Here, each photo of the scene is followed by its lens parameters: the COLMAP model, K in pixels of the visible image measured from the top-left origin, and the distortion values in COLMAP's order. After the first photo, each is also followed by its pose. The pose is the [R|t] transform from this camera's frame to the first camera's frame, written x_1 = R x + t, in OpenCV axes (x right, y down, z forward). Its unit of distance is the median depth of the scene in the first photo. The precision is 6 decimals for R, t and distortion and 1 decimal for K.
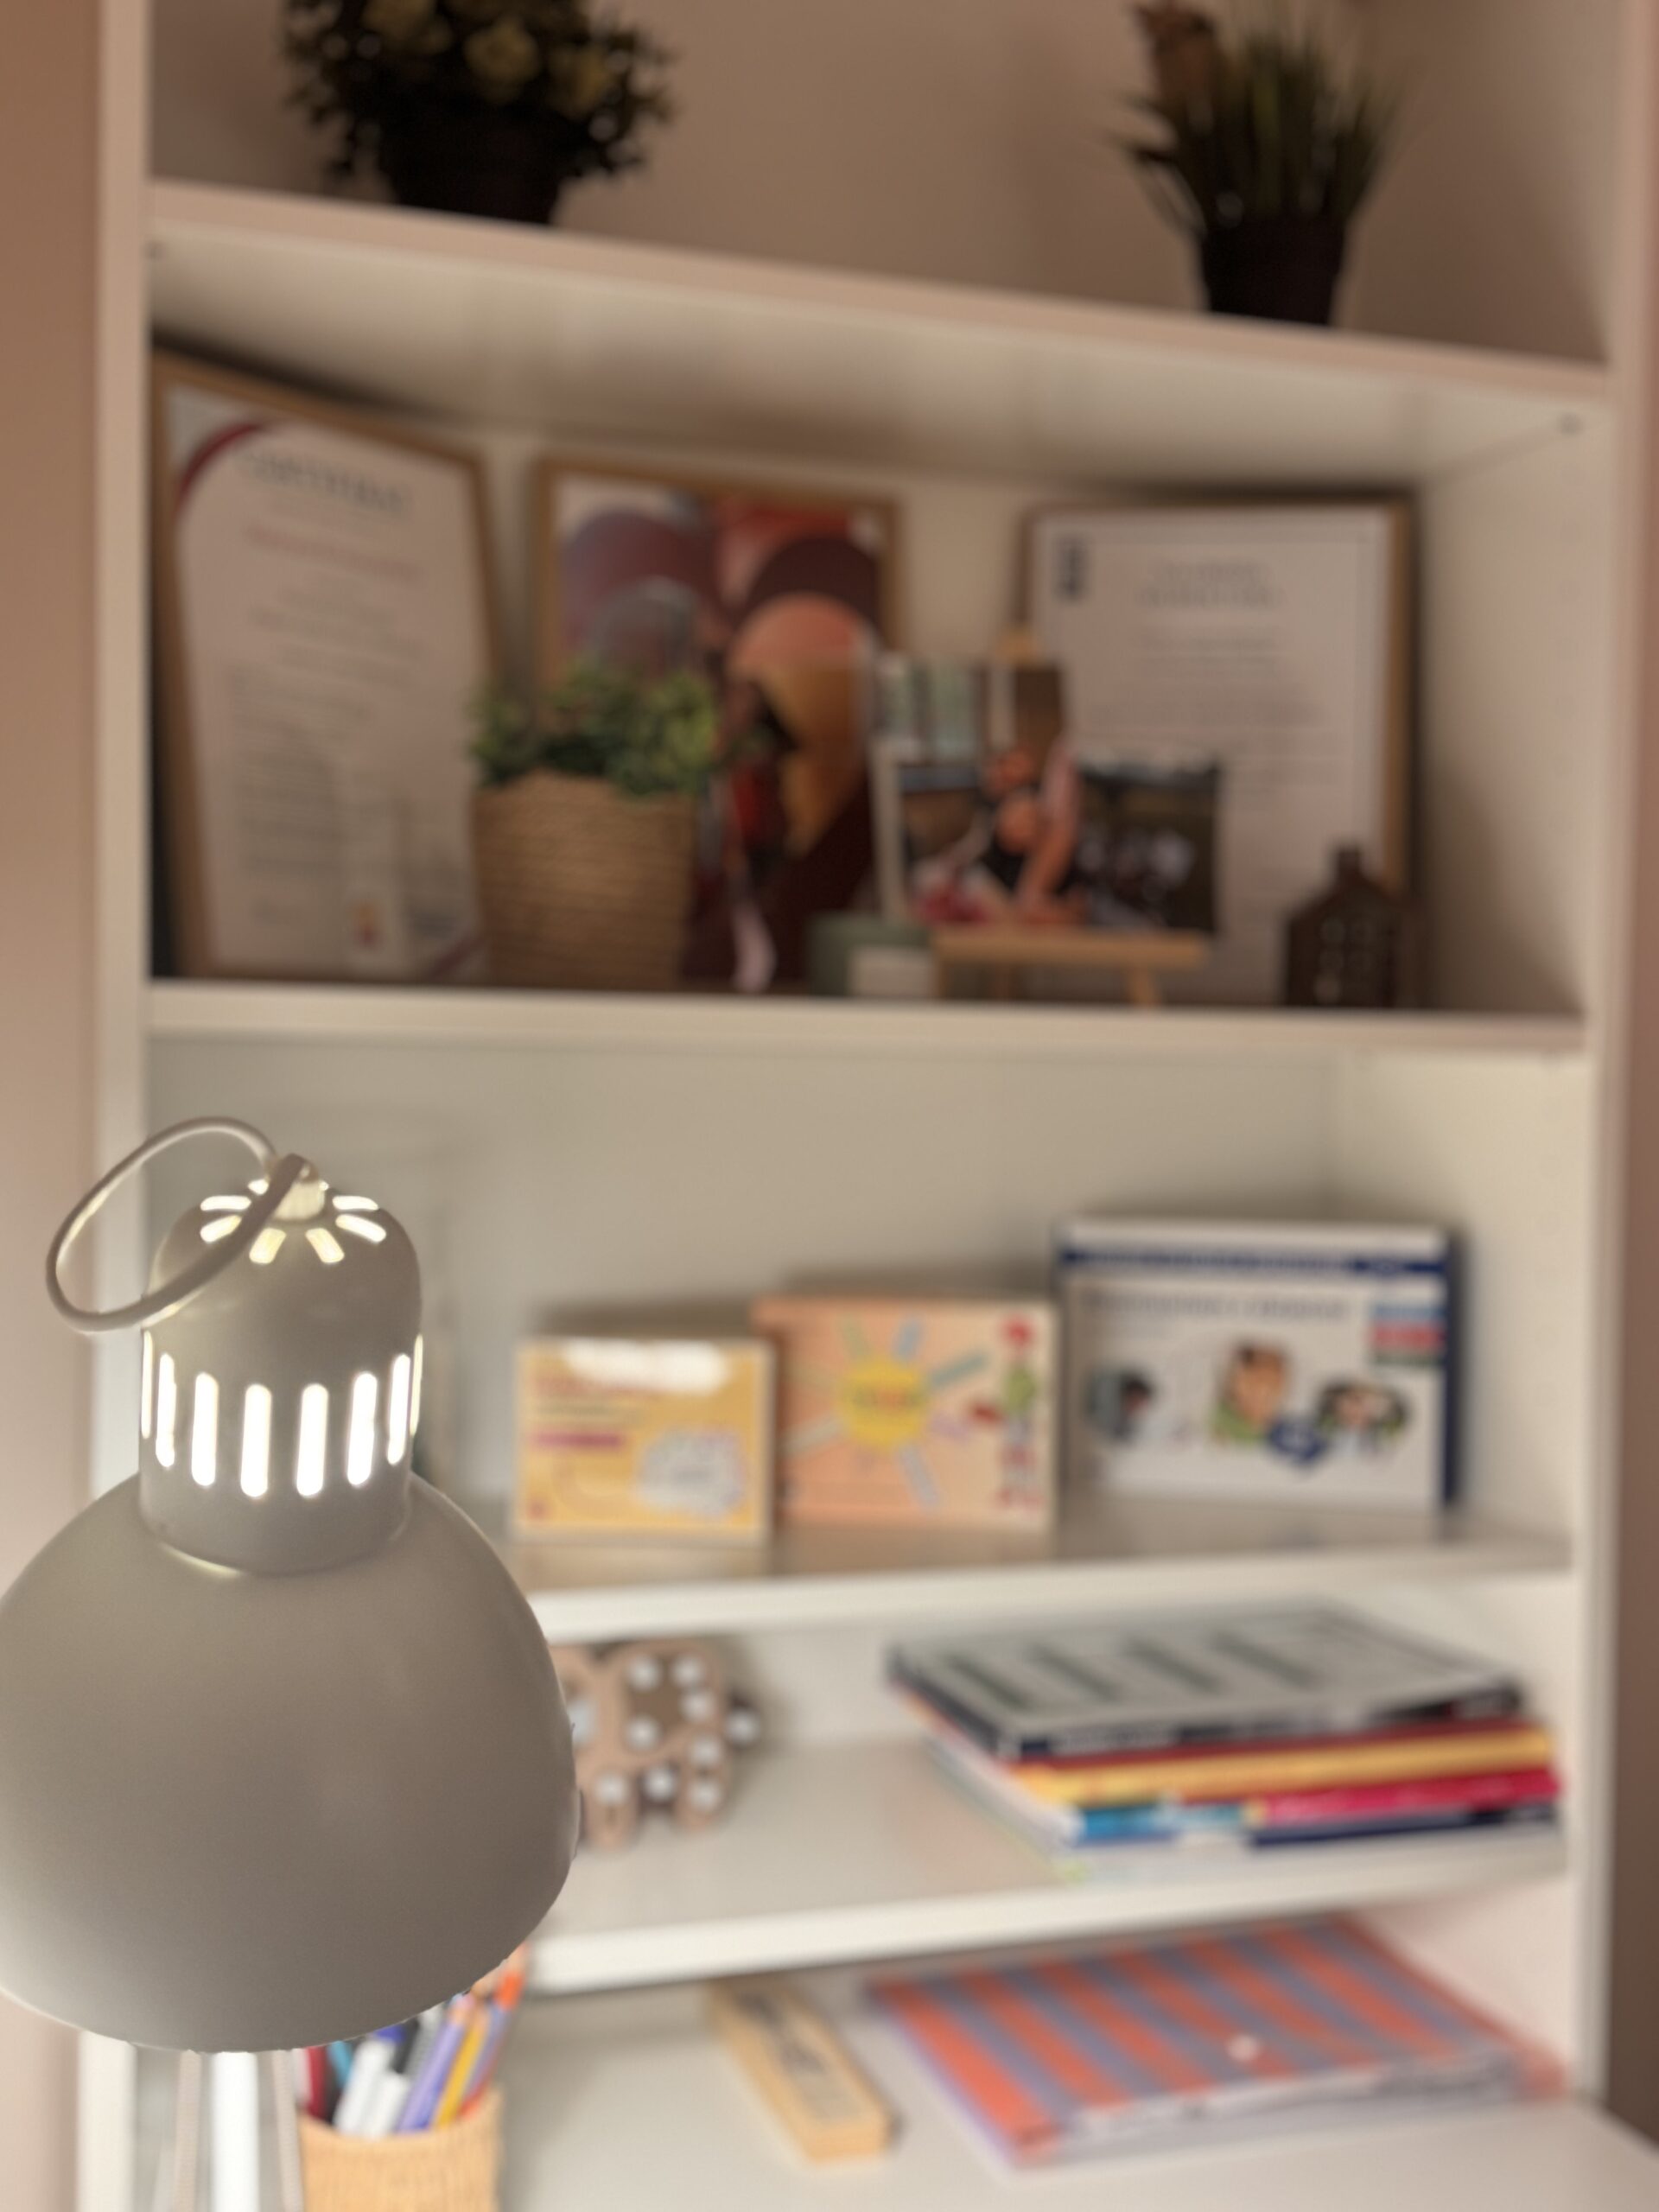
lens RADIAL K [[2490.5, 0, 826.8], [0, 2490.5, 1116.1], [0, 0, 1]] dist [0.129138, -0.010116]
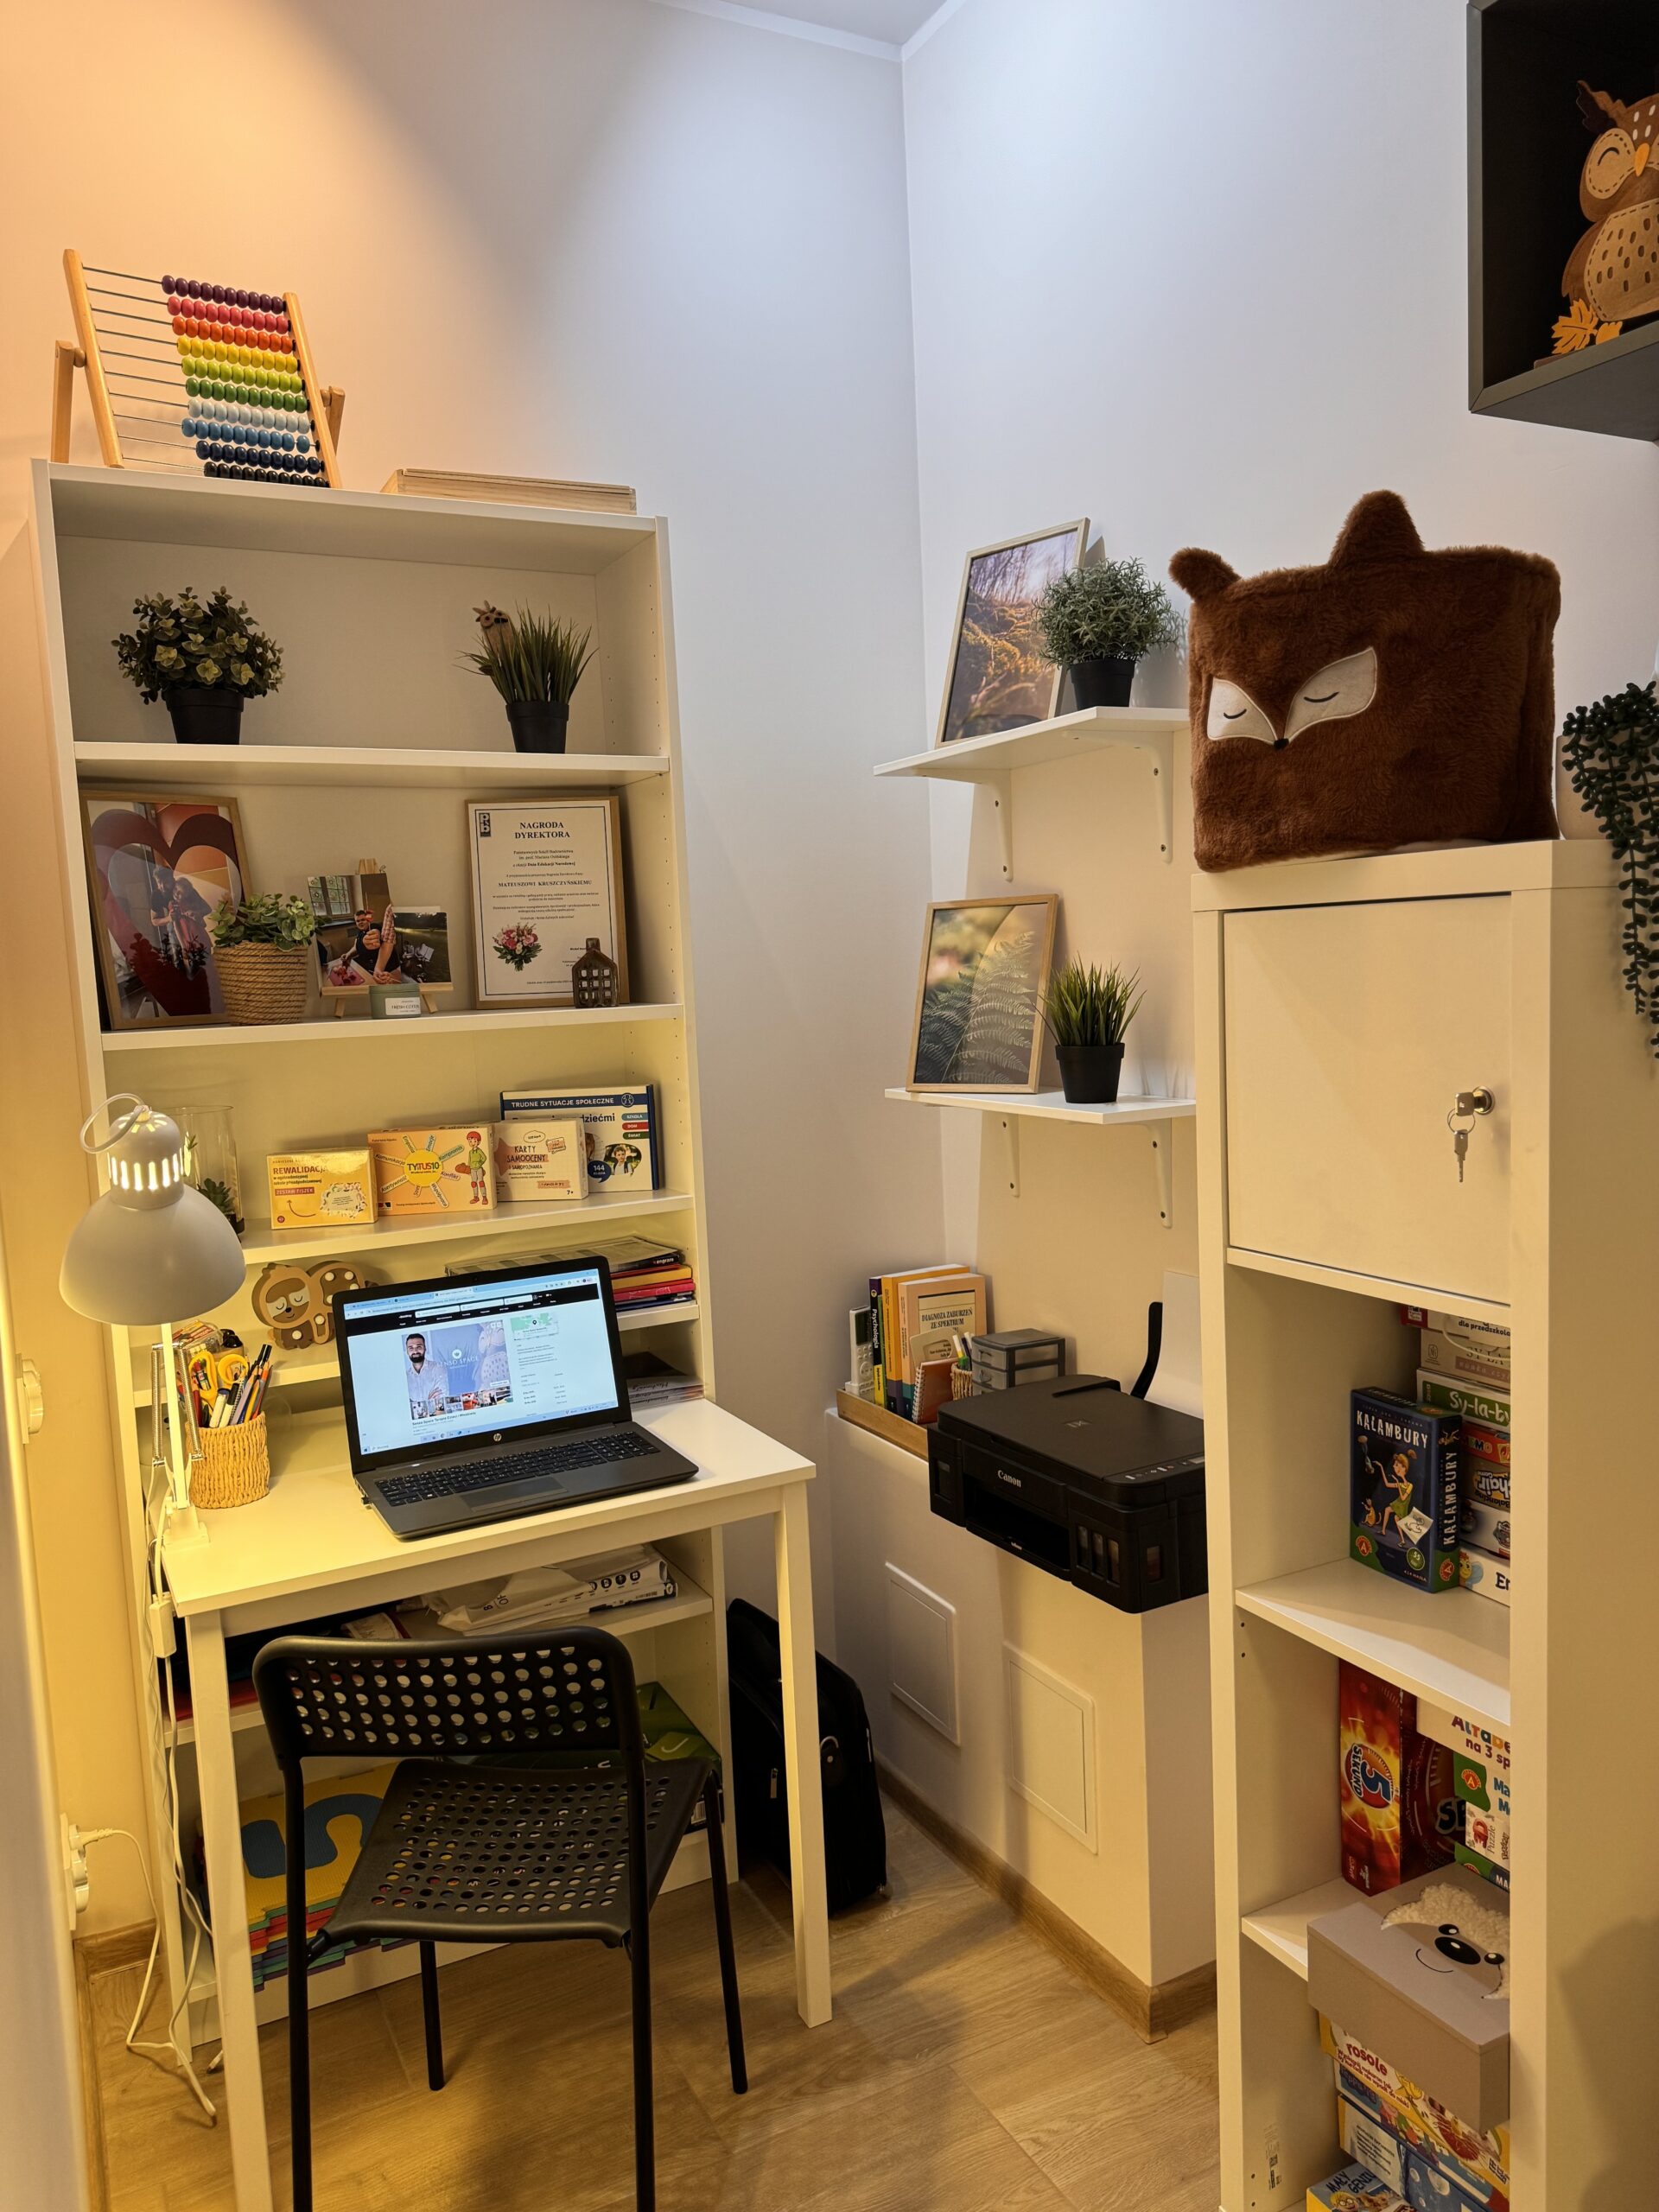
lens RADIAL K [[1583.9, 0, 824.3], [0, 1583.9, 1102.2], [0, 0, 1]] dist [0.102245, -0.088407]
pose [[0.985578, -0.075531, 0.151432, 0.186220], [0.065300, 0.995305, 0.071440, -0.042295], [-0.156117, -0.060521, 0.985883, -0.672144]]
